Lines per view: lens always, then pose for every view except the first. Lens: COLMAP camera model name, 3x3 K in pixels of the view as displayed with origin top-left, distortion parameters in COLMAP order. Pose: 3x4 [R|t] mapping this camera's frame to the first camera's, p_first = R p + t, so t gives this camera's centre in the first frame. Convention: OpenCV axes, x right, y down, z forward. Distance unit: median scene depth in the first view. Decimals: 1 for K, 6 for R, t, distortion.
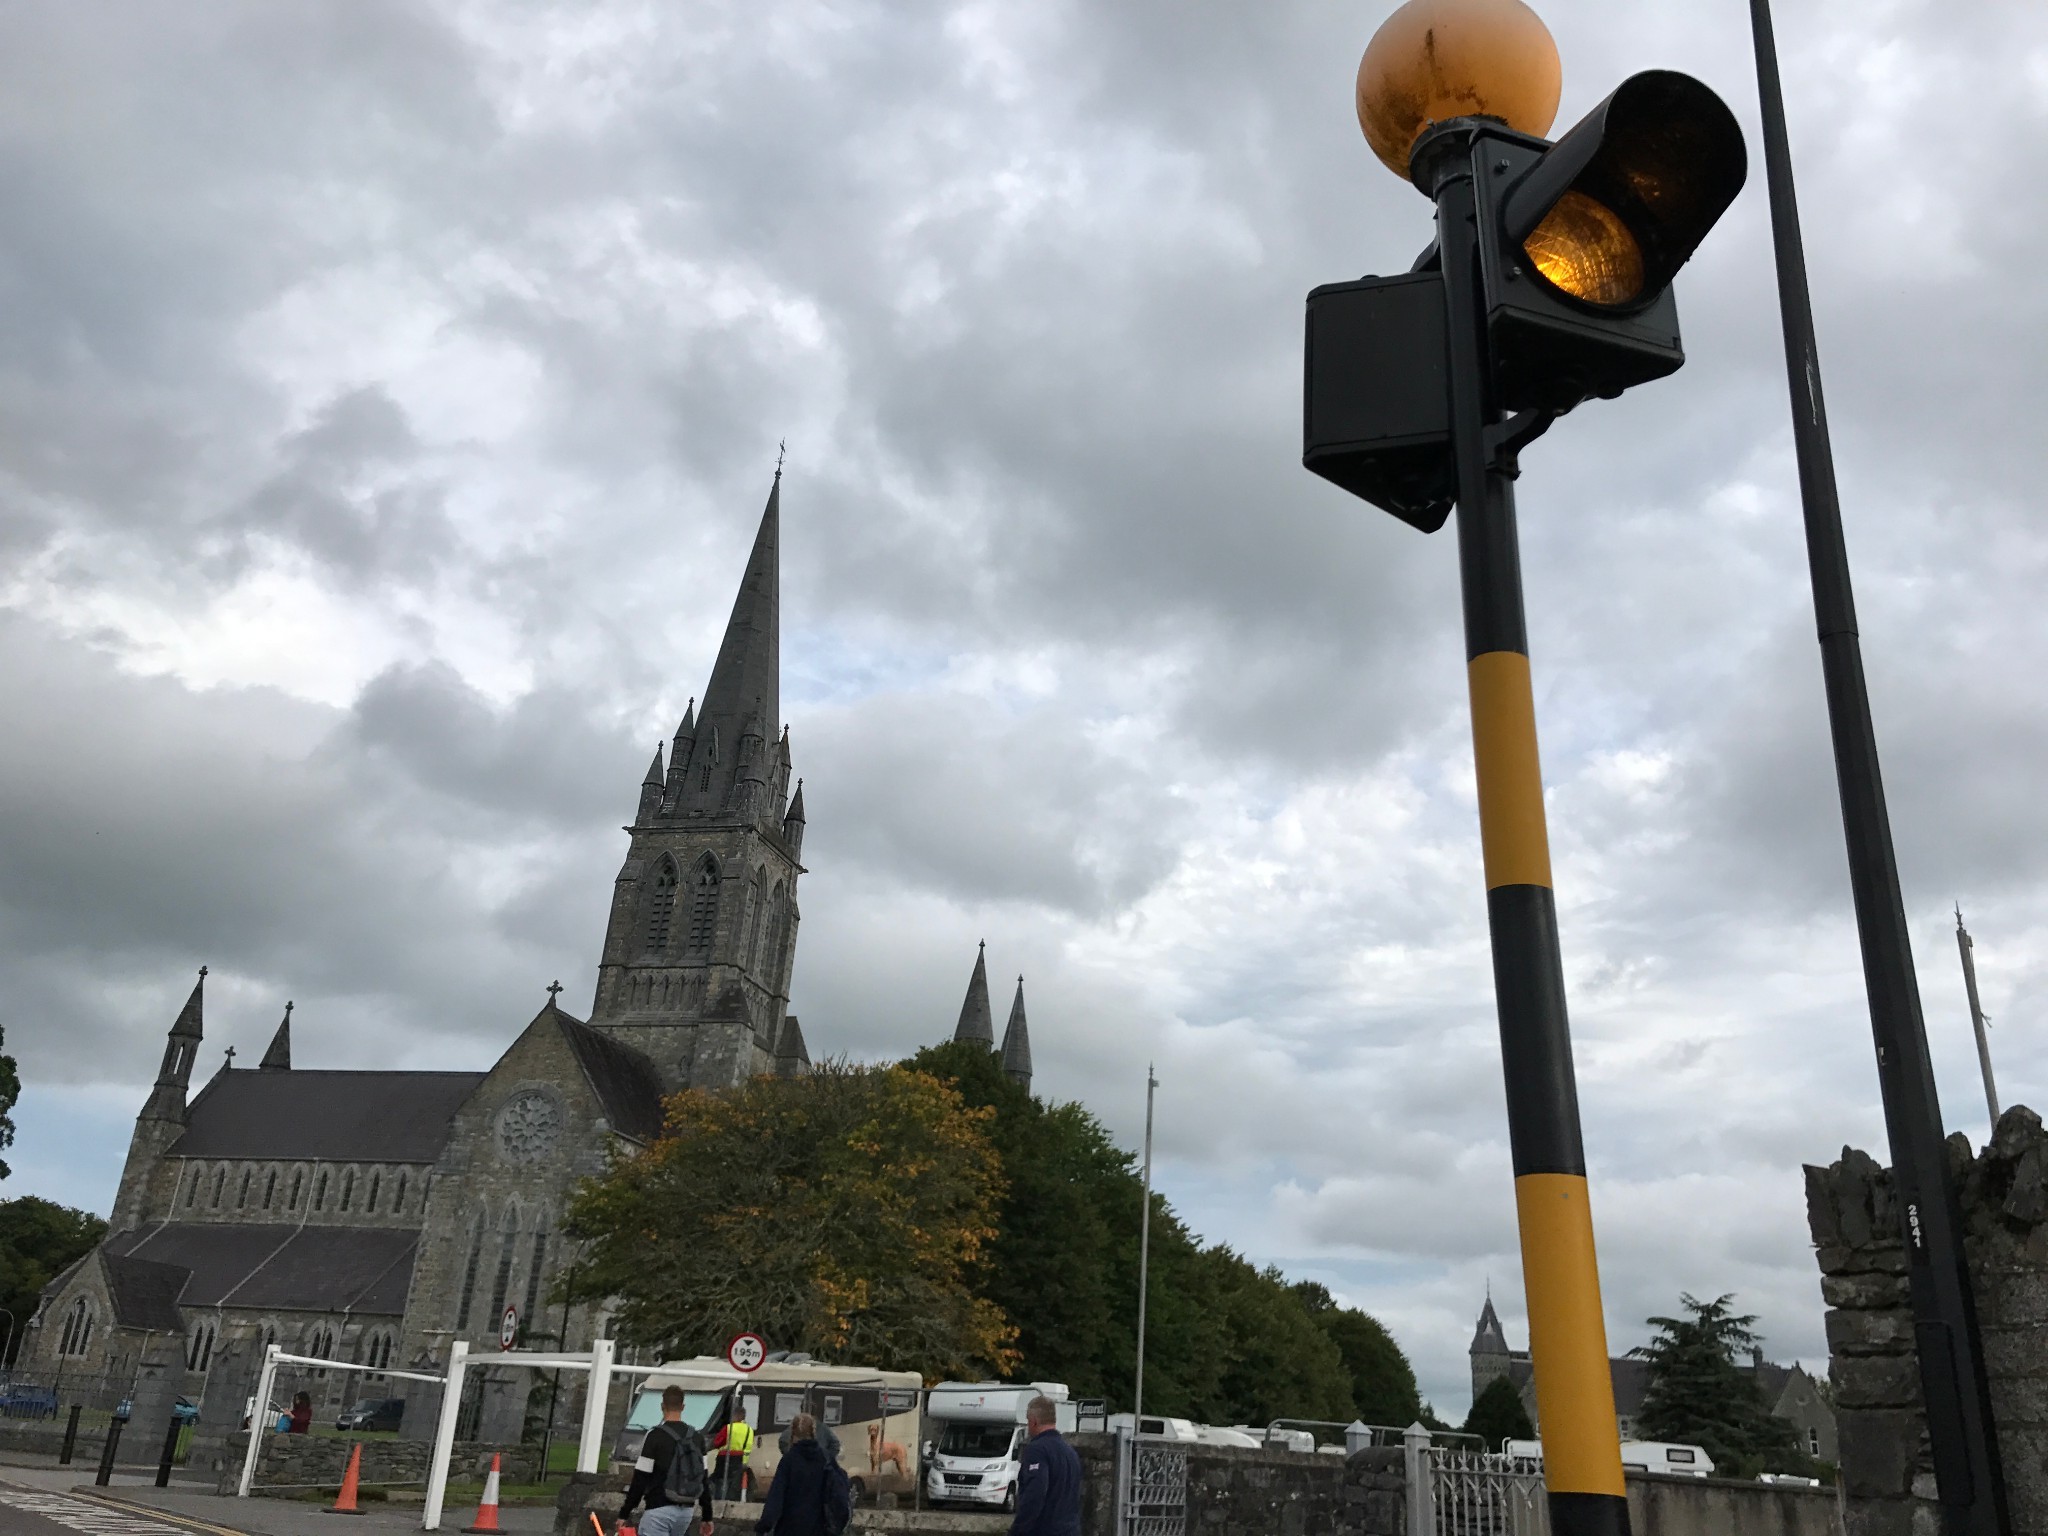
lens RADIAL K [[1636.3, 0, 1024.0], [0, 1636.3, 768.0], [0, 0, 1]] dist [0.012905, -0.014946]
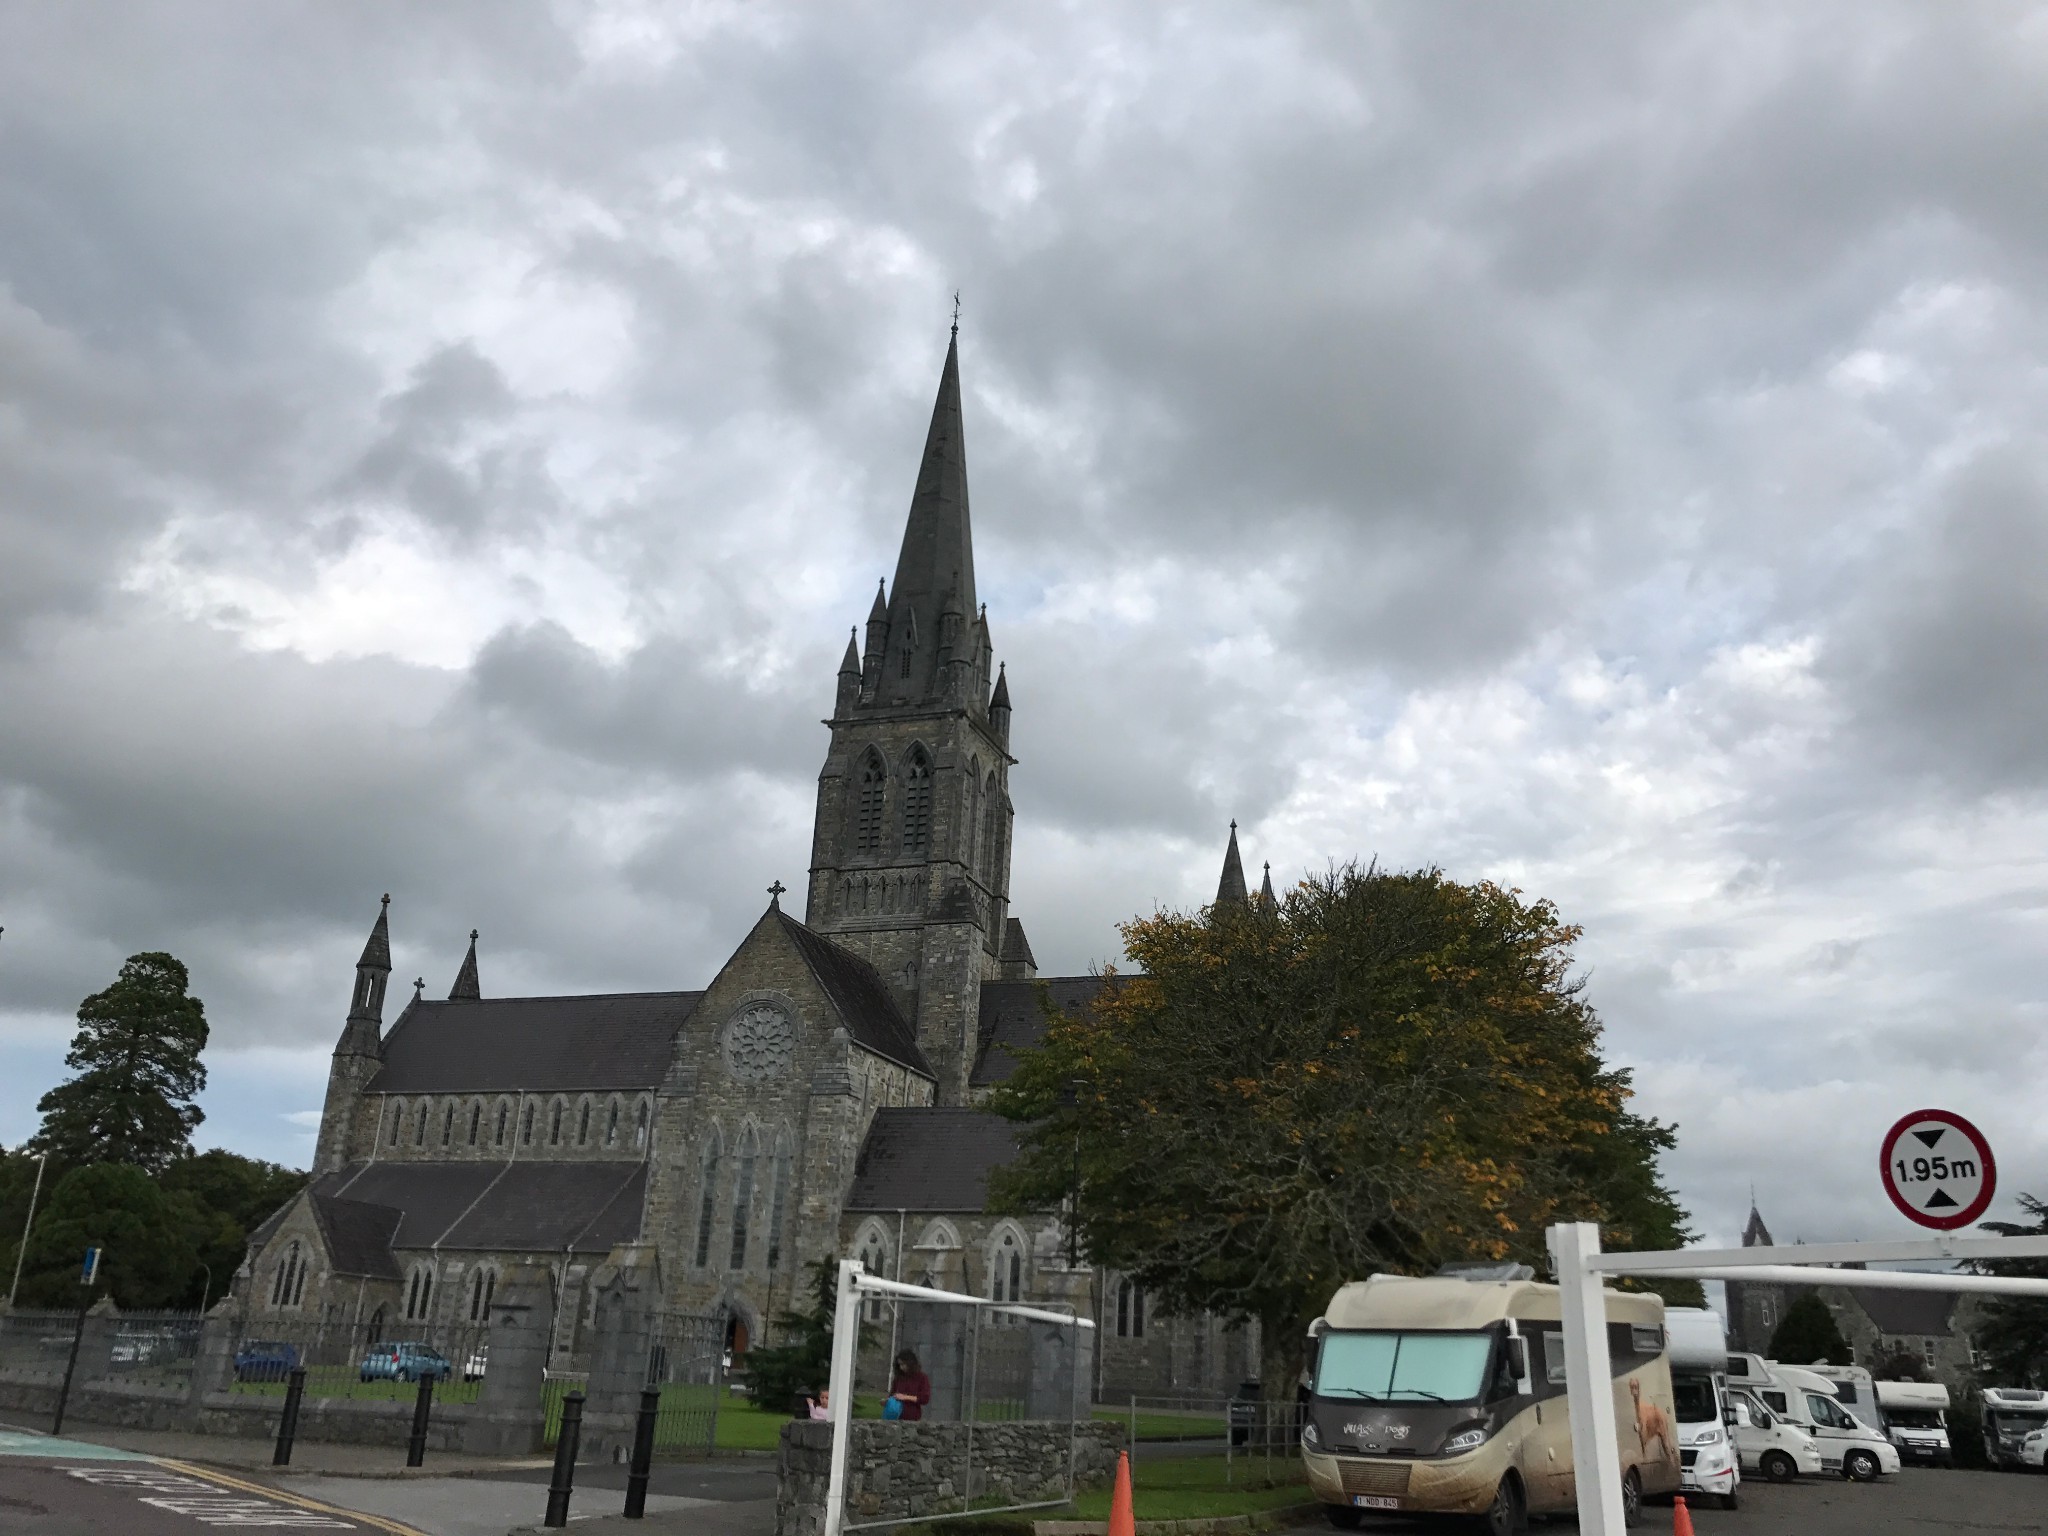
lens RADIAL K [[1636.3, 0, 1024.0], [0, 1636.3, 768.0], [0, 0, 1]] dist [0.012905, -0.014946]
pose [[0.996790, -0.051188, -0.061565, -0.075275], [0.053519, 0.997888, 0.036826, 0.034425], [0.059550, -0.040002, 0.997423, 0.089319]]
